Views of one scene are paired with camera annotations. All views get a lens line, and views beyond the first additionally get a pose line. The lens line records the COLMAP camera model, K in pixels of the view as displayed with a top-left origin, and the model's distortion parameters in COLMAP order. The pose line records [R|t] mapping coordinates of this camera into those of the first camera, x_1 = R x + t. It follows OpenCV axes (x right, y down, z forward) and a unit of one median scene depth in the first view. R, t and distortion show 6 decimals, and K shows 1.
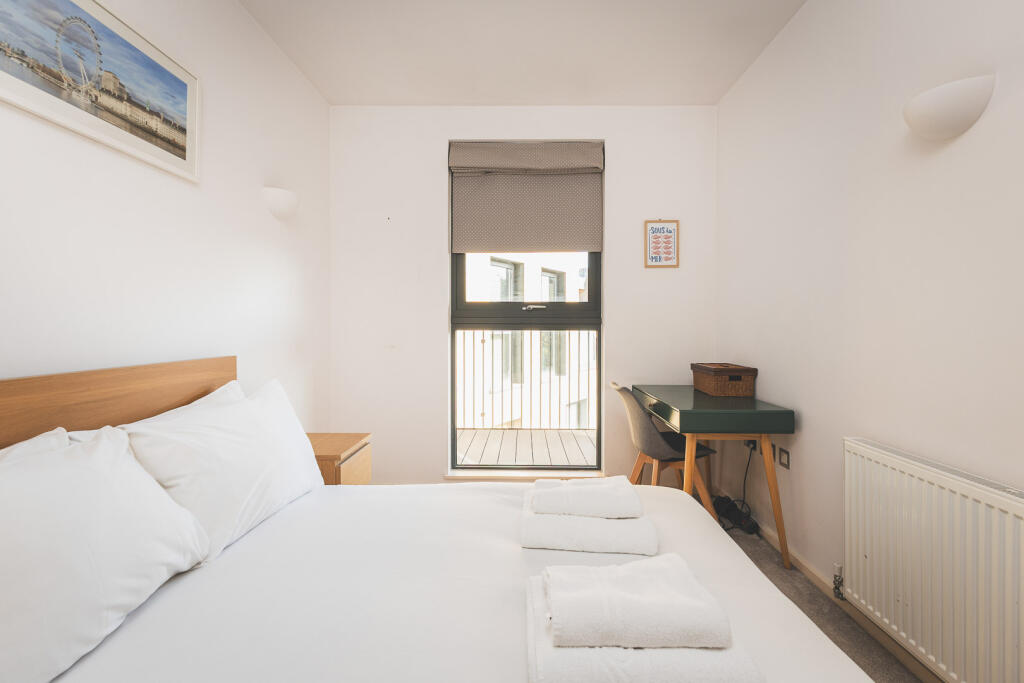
lens RADIAL K [[441.6, 0, 513.4], [0, 441.6, 330.3], [0, 0, 1]] dist [0.009666, -0.005759]
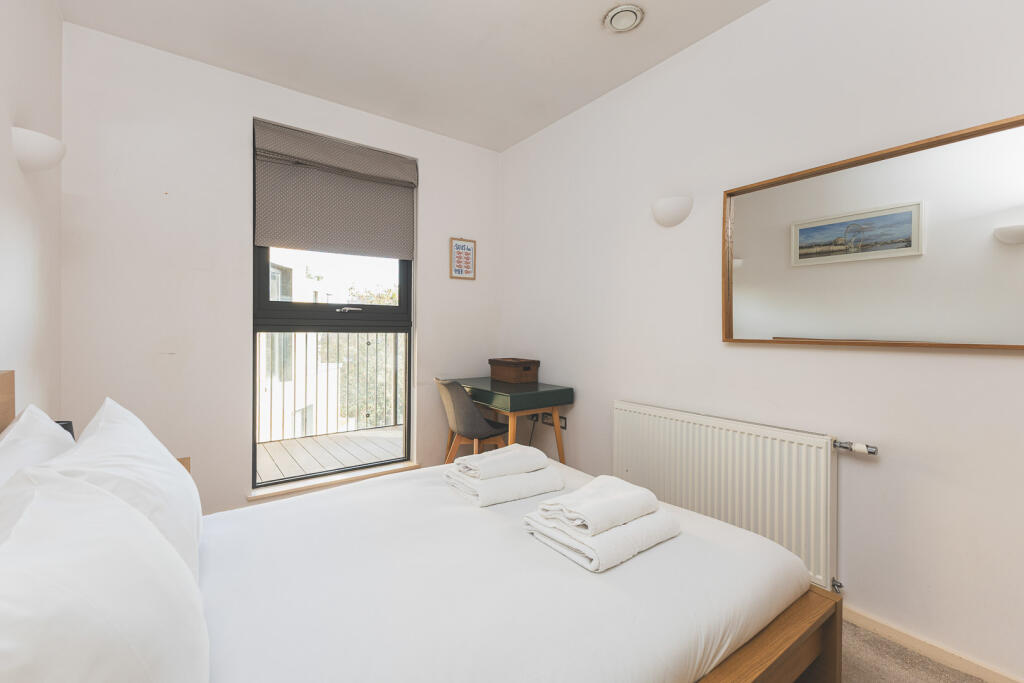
lens RADIAL K [[440.3, 0, 506.0], [0, 440.3, 339.9], [0, 0, 1]] dist [0.003132, -0.000608]
pose [[0.799276, -0.011011, 0.600863, -0.282264], [0.000435, 0.999842, 0.017744, -0.000809], [-0.600964, -0.013921, 0.799155, -0.010603]]
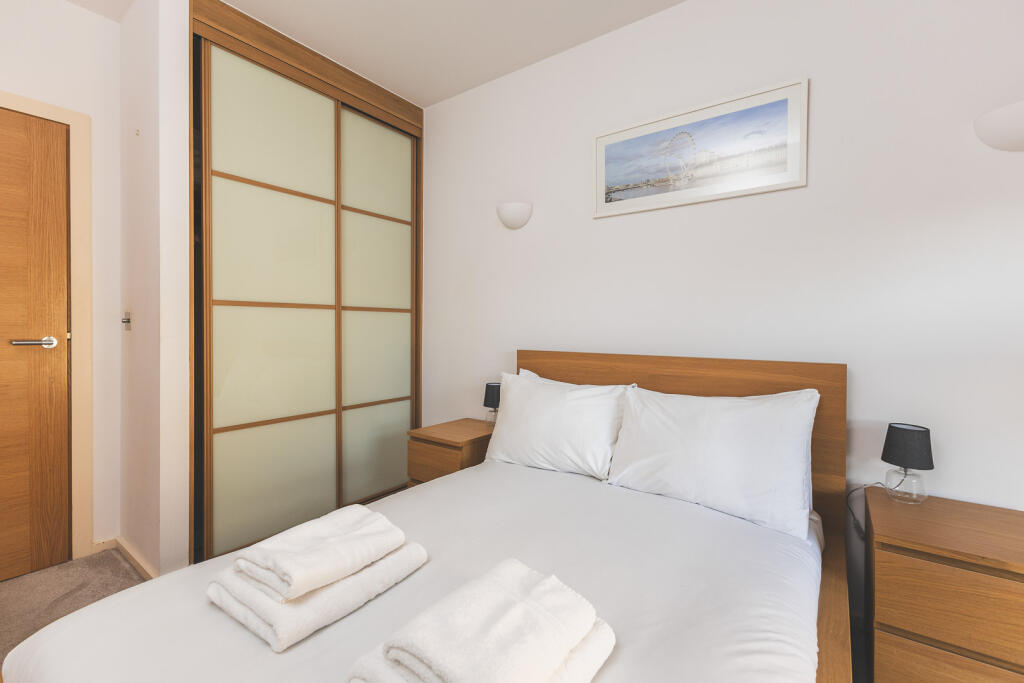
lens RADIAL K [[441.6, 0, 513.4], [0, 441.6, 330.3], [0, 0, 1]] dist [0.009666, -0.005759]
pose [[-0.571613, 0.006423, -0.820498, 0.298014], [-0.010556, 0.999829, 0.015181, -0.009279], [0.820456, 0.017339, -0.571447, 0.648461]]
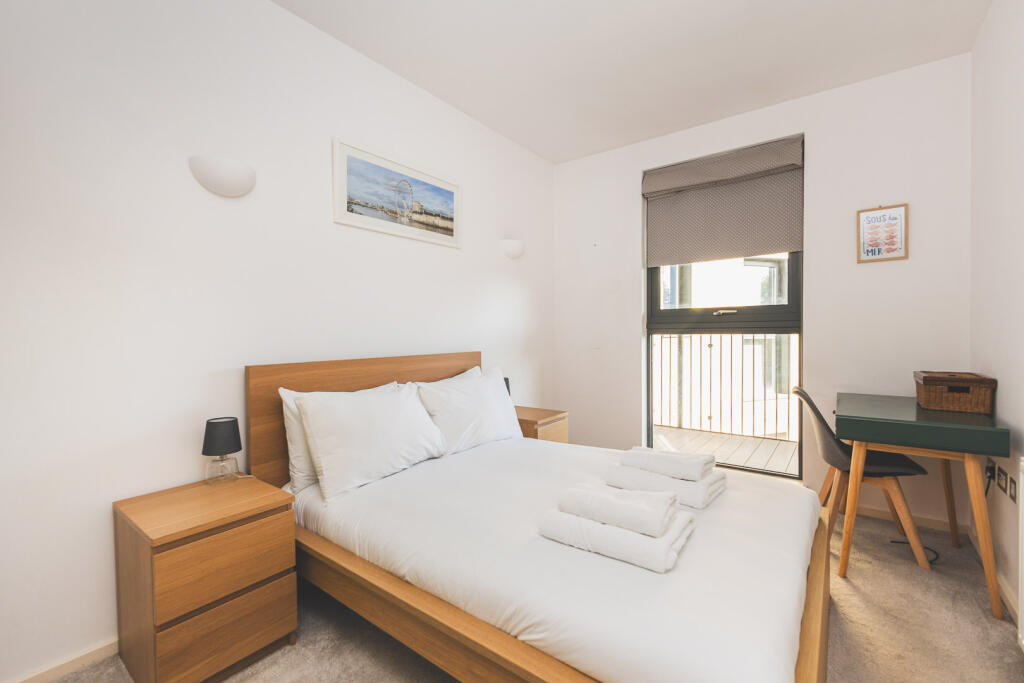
lens RADIAL K [[440.3, 0, 506.0], [0, 440.3, 339.9], [0, 0, 1]] dist [0.003132, -0.000608]
pose [[0.801031, -0.000495, -0.598623, 0.263776], [0.006194, 0.999953, 0.007462, 0.002595], [0.598591, -0.009686, 0.800996, -0.147123]]
